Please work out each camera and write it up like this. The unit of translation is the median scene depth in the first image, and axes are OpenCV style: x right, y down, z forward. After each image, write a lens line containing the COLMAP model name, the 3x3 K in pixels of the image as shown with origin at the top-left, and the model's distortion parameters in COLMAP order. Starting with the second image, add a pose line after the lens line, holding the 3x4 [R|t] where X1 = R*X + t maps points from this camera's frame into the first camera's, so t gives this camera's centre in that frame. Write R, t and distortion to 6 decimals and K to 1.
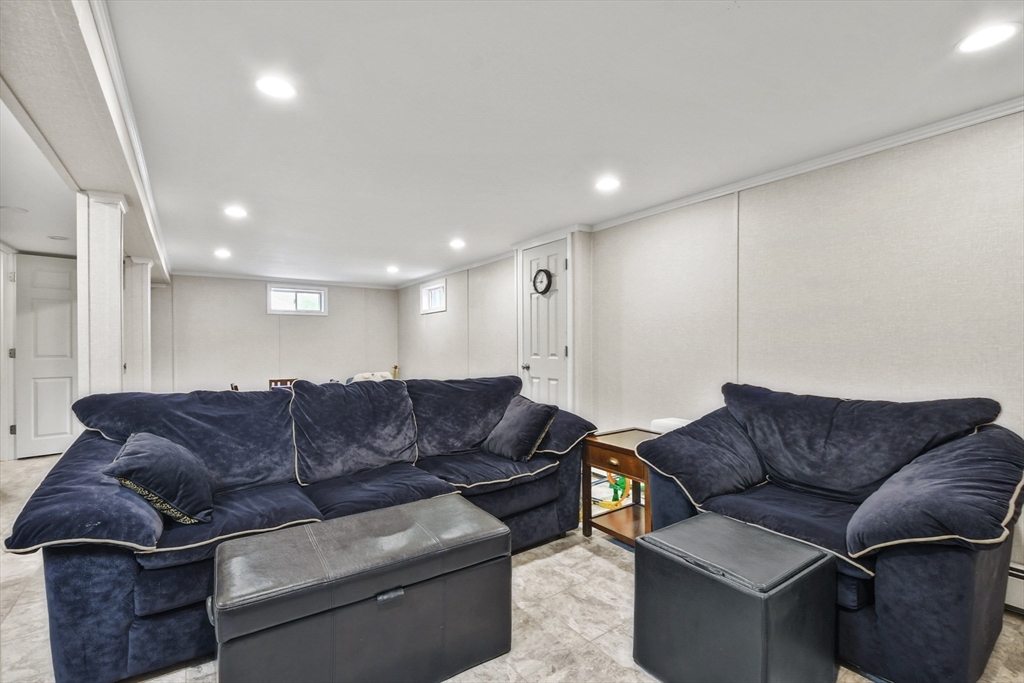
lens RADIAL K [[447.1, 0, 502.5], [0, 447.1, 351.4], [0, 0, 1]] dist [0.023255, -0.020719]
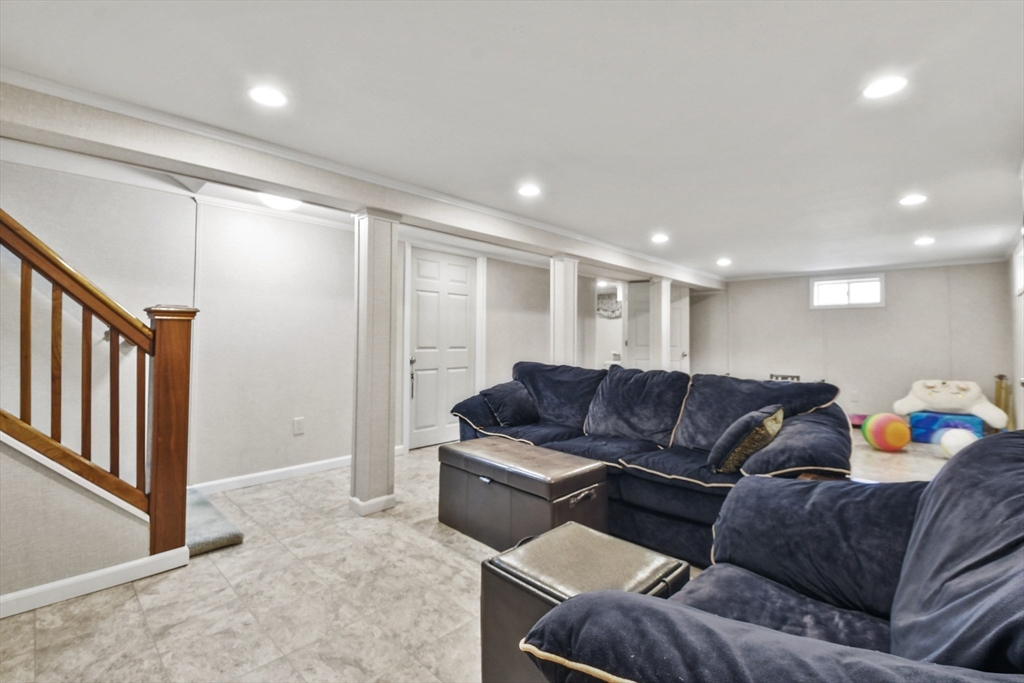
lens RADIAL K [[446.1, 0, 510.1], [0, 446.1, 337.9], [0, 0, 1]] dist [0.026657, -0.020317]
pose [[0.187739, 0.004885, -0.982207, 0.780548], [-0.024679, 0.999695, 0.000255, -0.010762], [0.981909, 0.024192, 0.187803, 0.391413]]
